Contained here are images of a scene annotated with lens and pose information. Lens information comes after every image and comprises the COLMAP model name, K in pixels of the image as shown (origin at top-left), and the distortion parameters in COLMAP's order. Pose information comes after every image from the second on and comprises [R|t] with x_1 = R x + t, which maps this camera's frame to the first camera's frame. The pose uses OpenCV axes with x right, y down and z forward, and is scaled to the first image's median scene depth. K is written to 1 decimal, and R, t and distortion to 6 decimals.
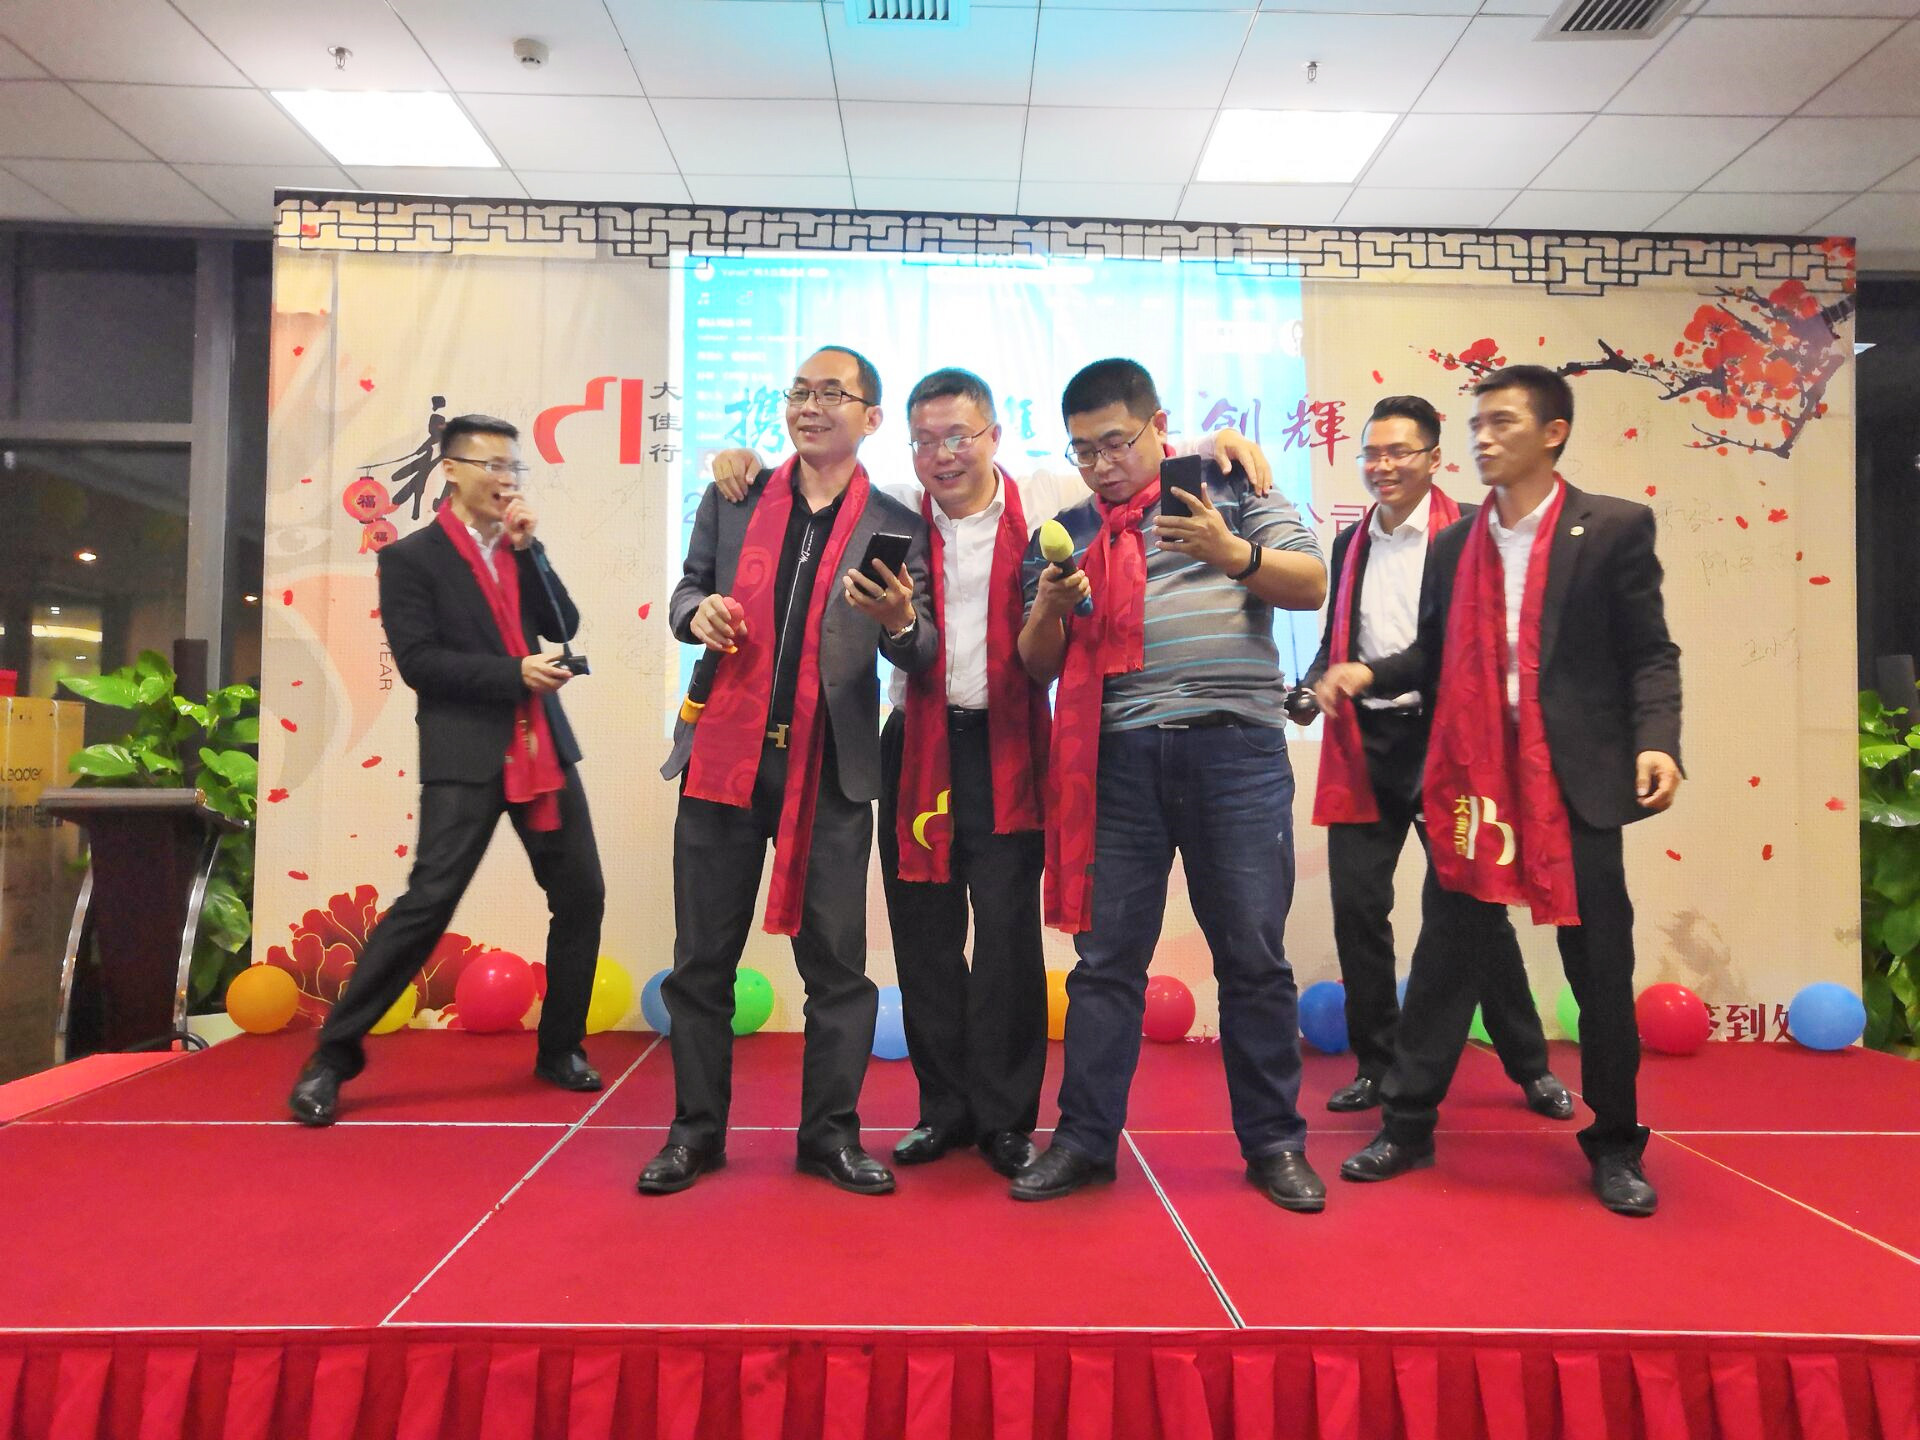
lens RADIAL K [[1525.5, 0, 966.8], [0, 1525.5, 703.0], [0, 0, 1]] dist [-0.030753, 0.078213]
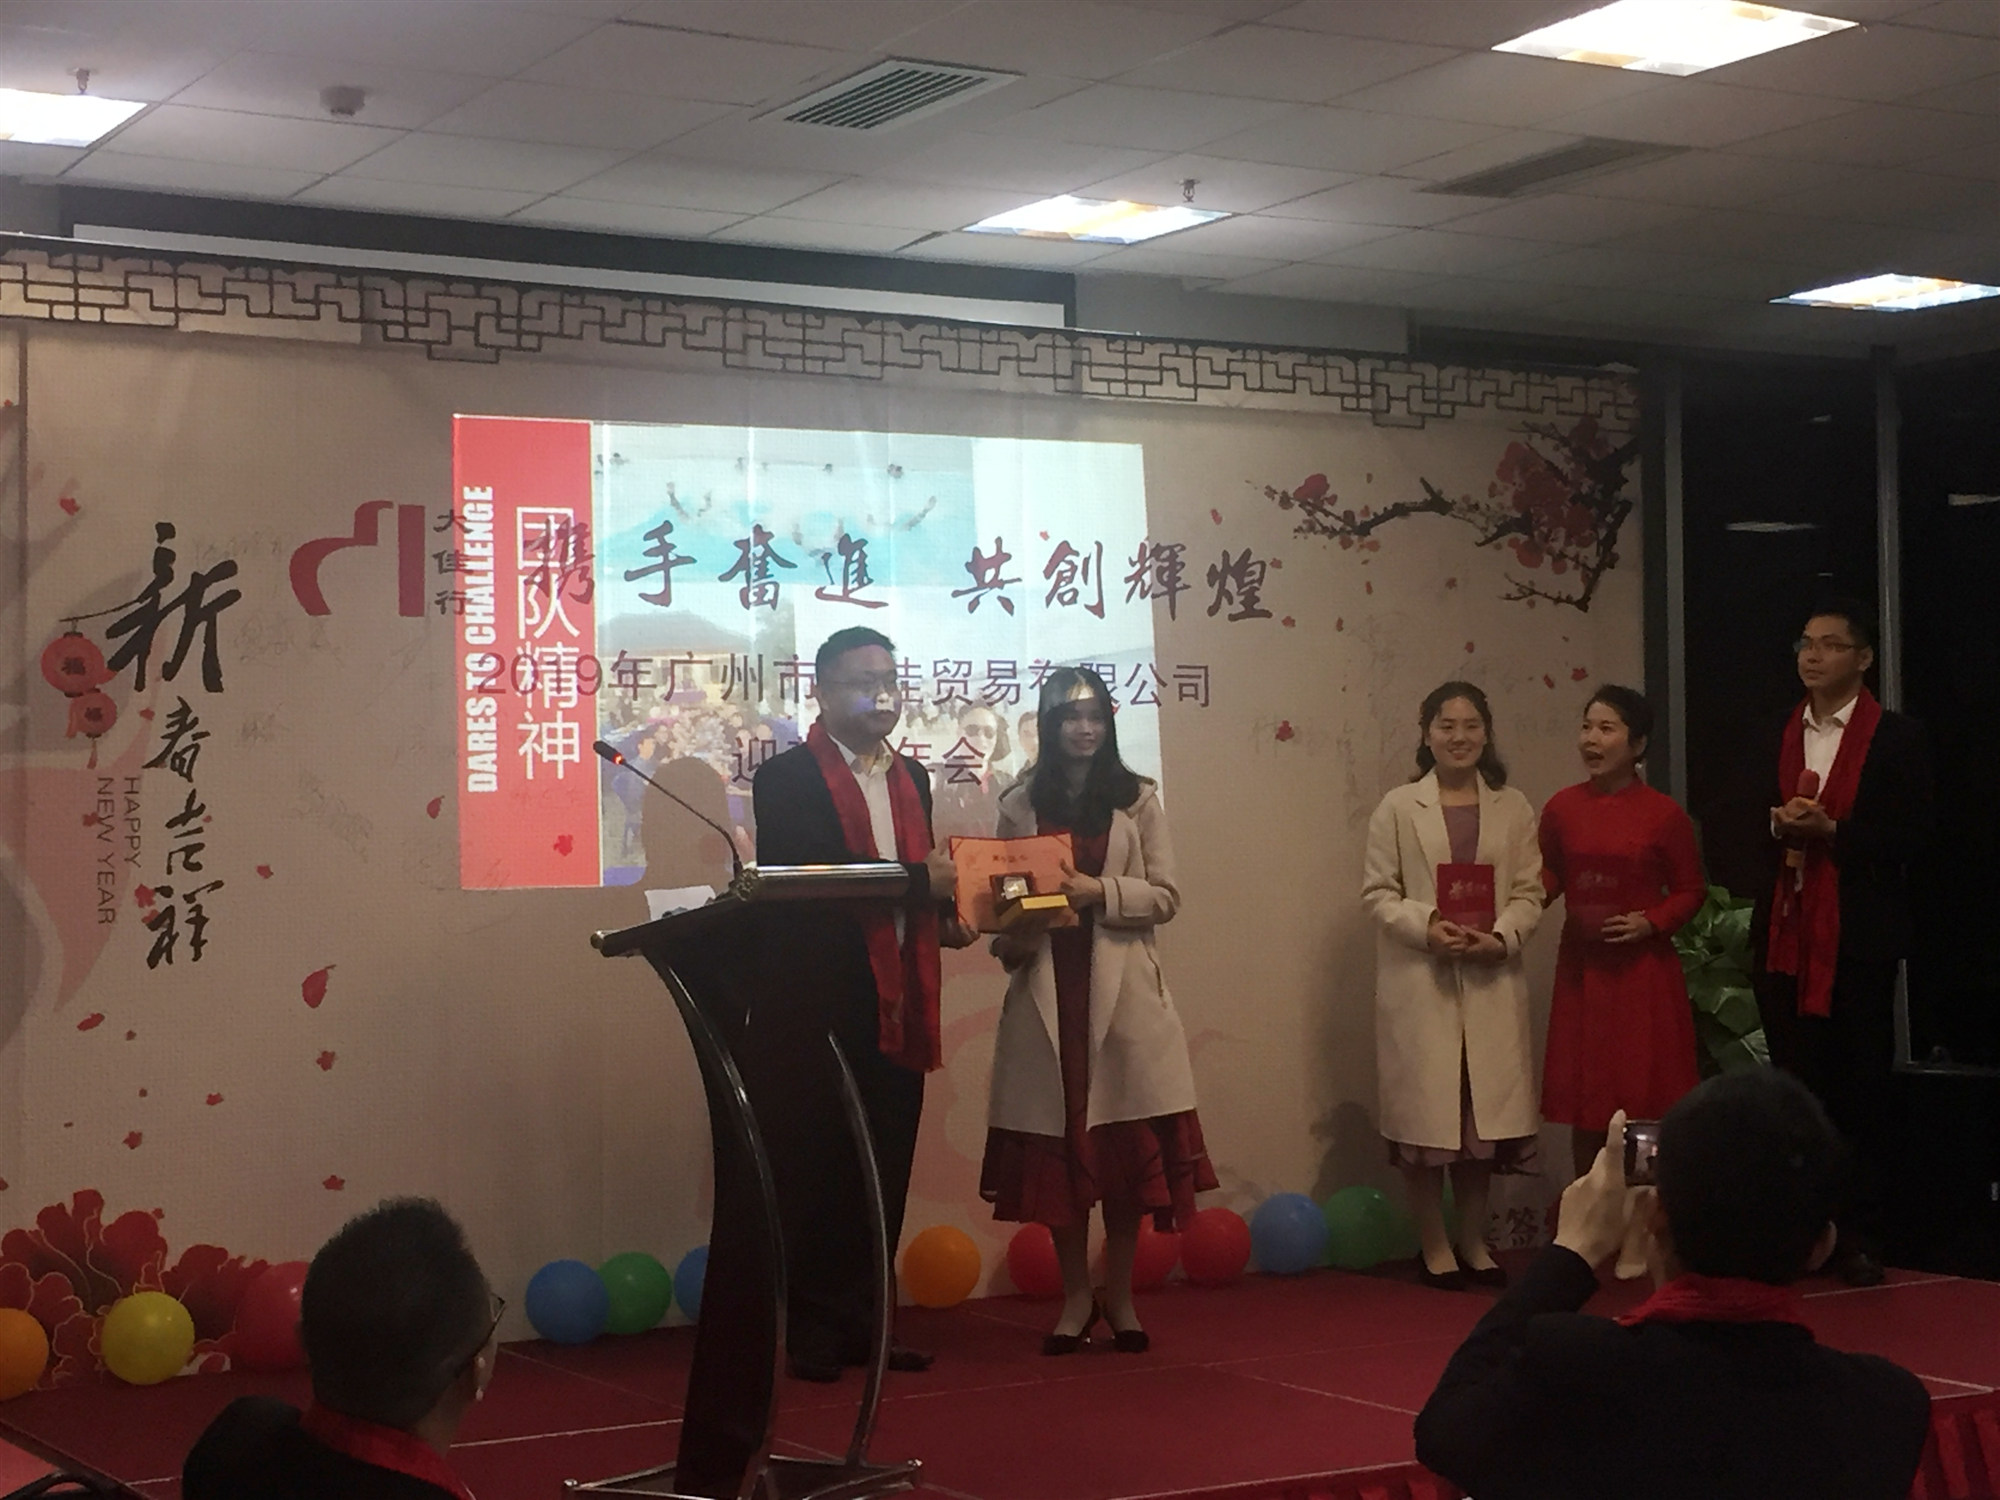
lens RADIAL K [[3387.3, 0, 1016.8], [0, 3387.3, 710.1], [0, 0, 1]] dist [0.058056, 0.000000]
pose [[0.871508, -0.006564, 0.490337, -0.787490], [0.002053, 0.999950, 0.009737, -0.124253], [-0.490376, -0.007479, 0.871479, -0.637650]]
